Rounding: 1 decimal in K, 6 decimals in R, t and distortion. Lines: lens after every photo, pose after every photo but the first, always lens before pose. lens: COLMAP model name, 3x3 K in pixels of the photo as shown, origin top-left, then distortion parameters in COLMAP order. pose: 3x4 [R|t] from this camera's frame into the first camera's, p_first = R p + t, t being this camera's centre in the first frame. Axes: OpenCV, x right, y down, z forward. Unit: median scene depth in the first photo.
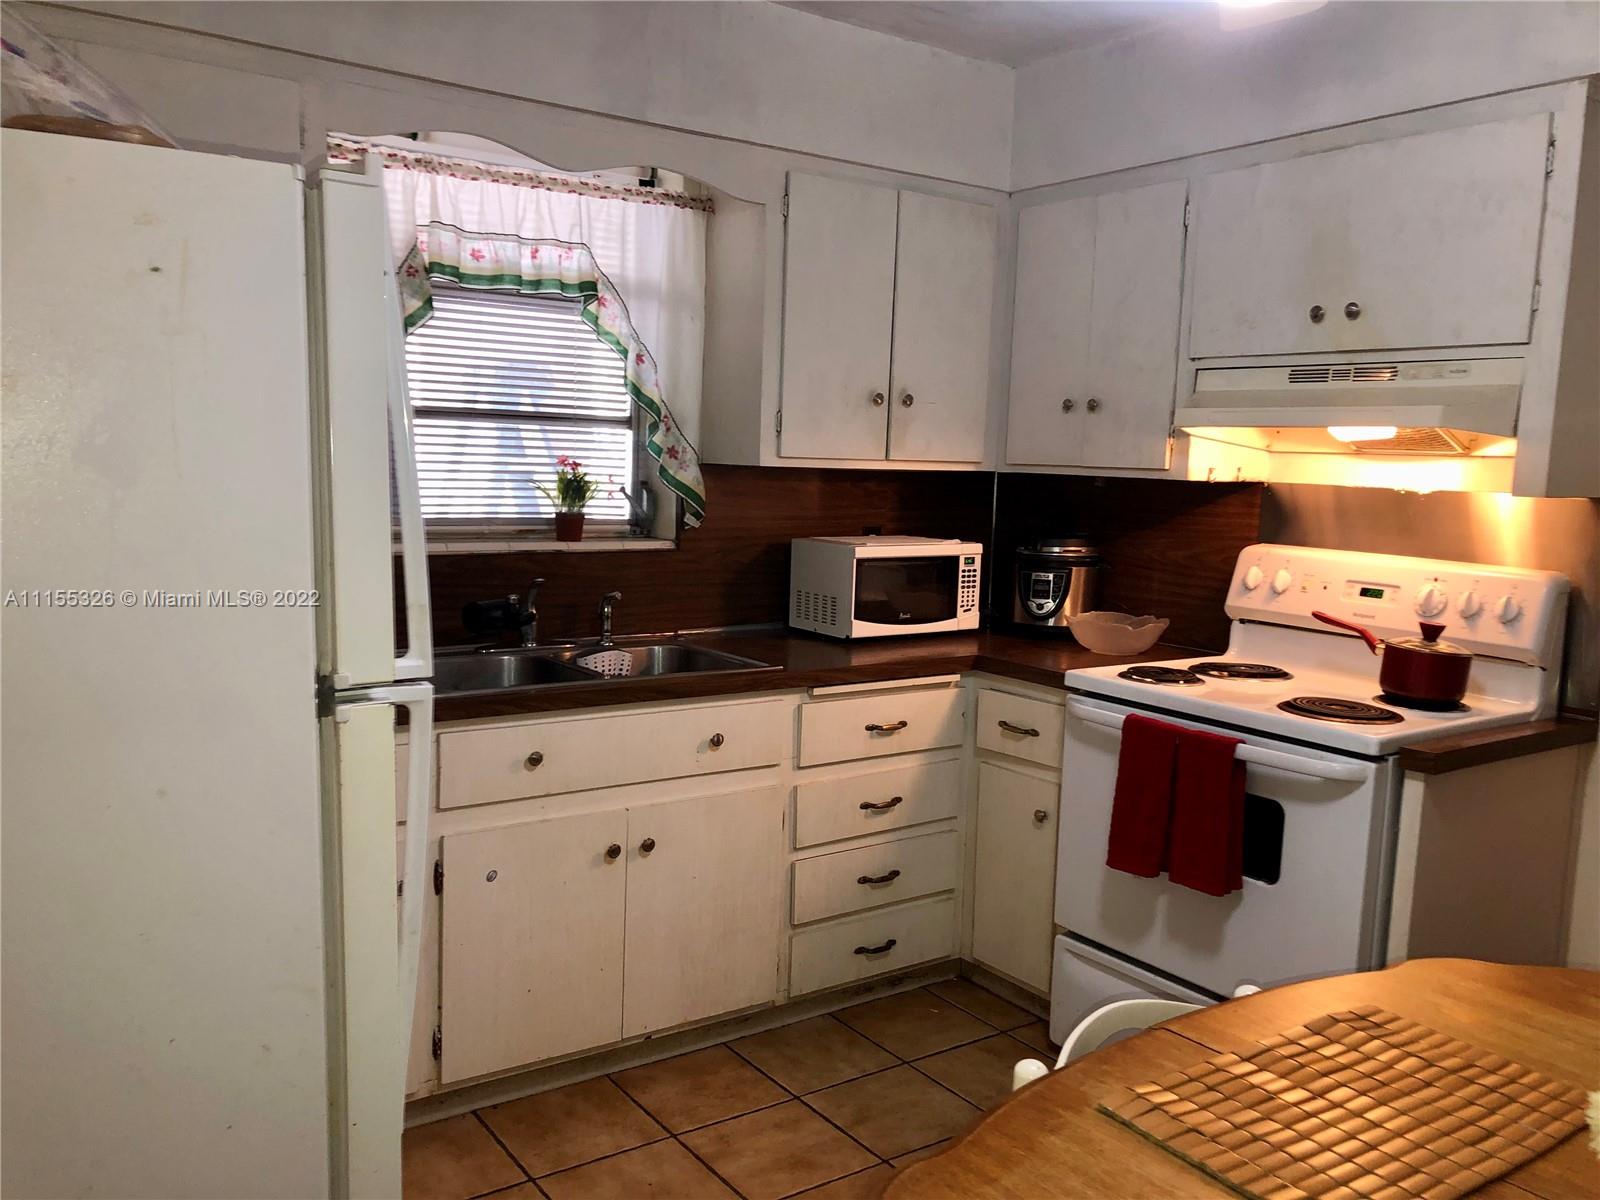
lens RADIAL K [[1313.6, 0, 800.0], [0, 1313.6, 600.0], [0, 0, 1]] dist [0.013685, 0.007606]
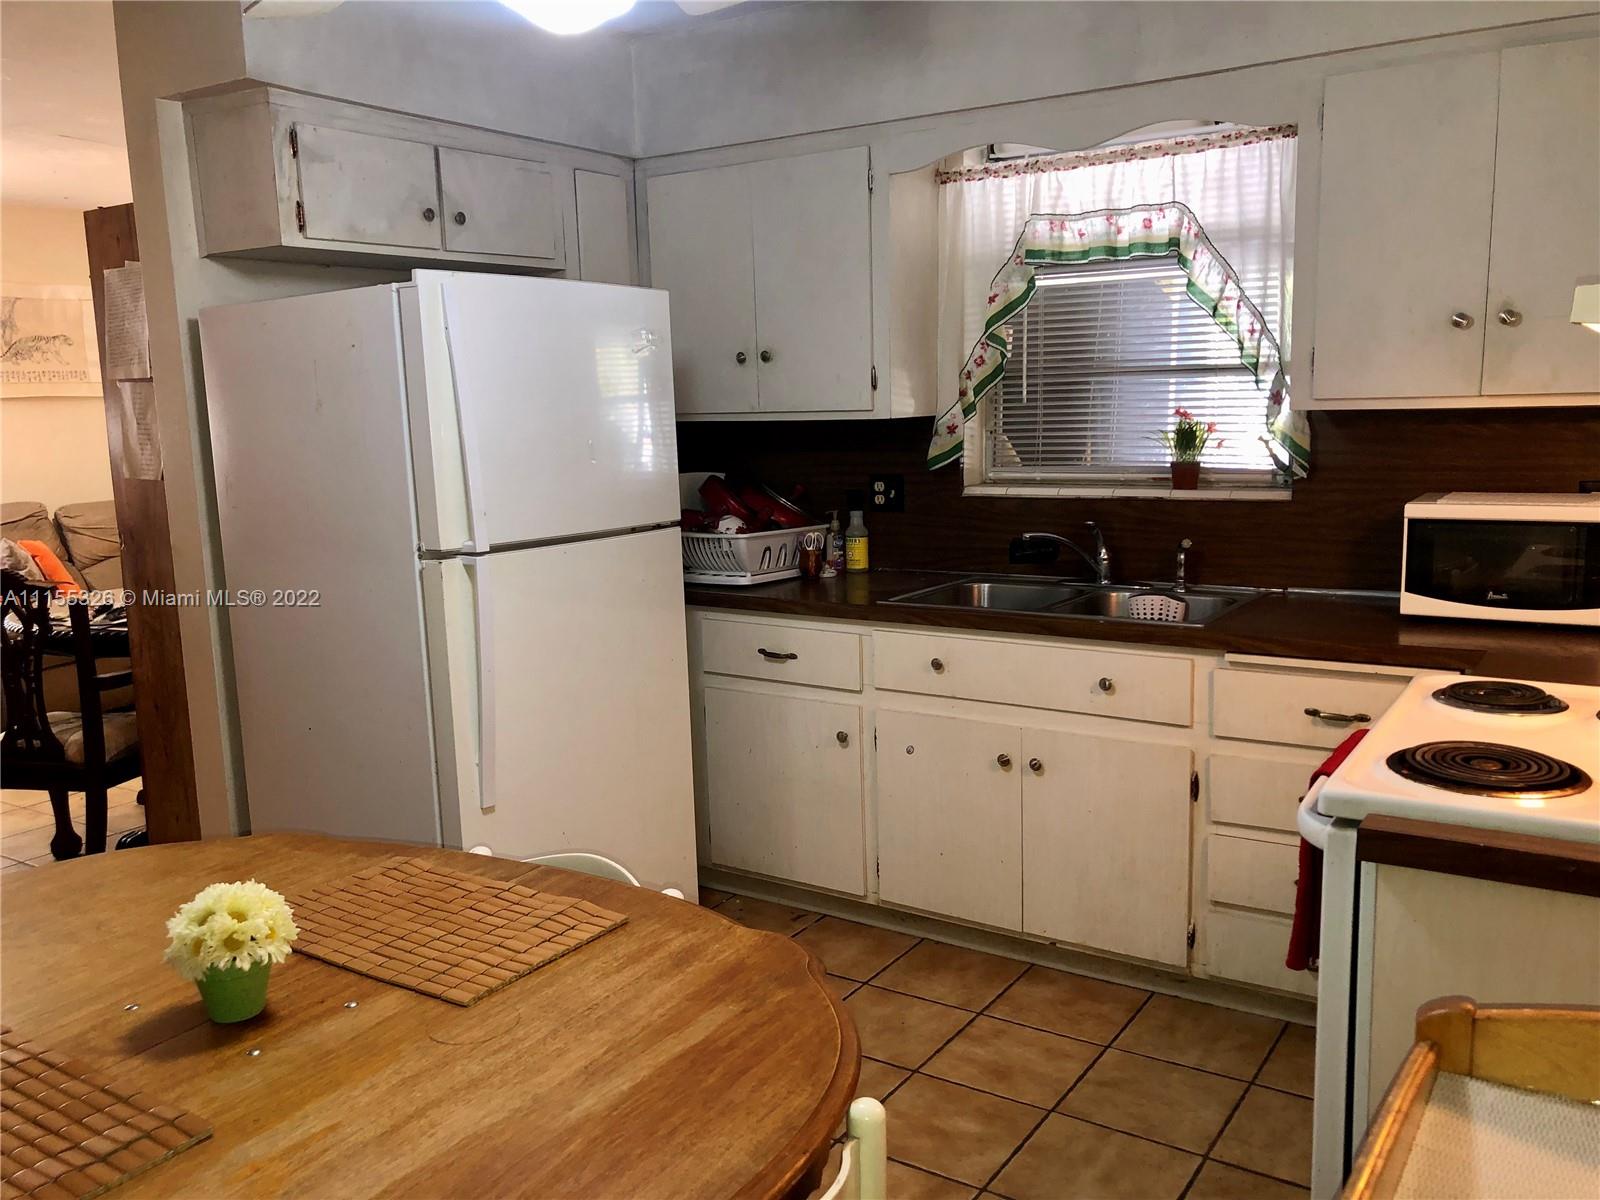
lens RADIAL K [[1309.0, 0, 800.0], [0, 1309.0, 600.0], [0, 0, 1]] dist [-0.056421, 0.002254]
pose [[0.349487, 0.098937, -0.931703, 0.729038], [-0.066505, 0.994520, 0.080661, -0.022108], [0.934578, 0.033772, 0.354152, 0.382361]]
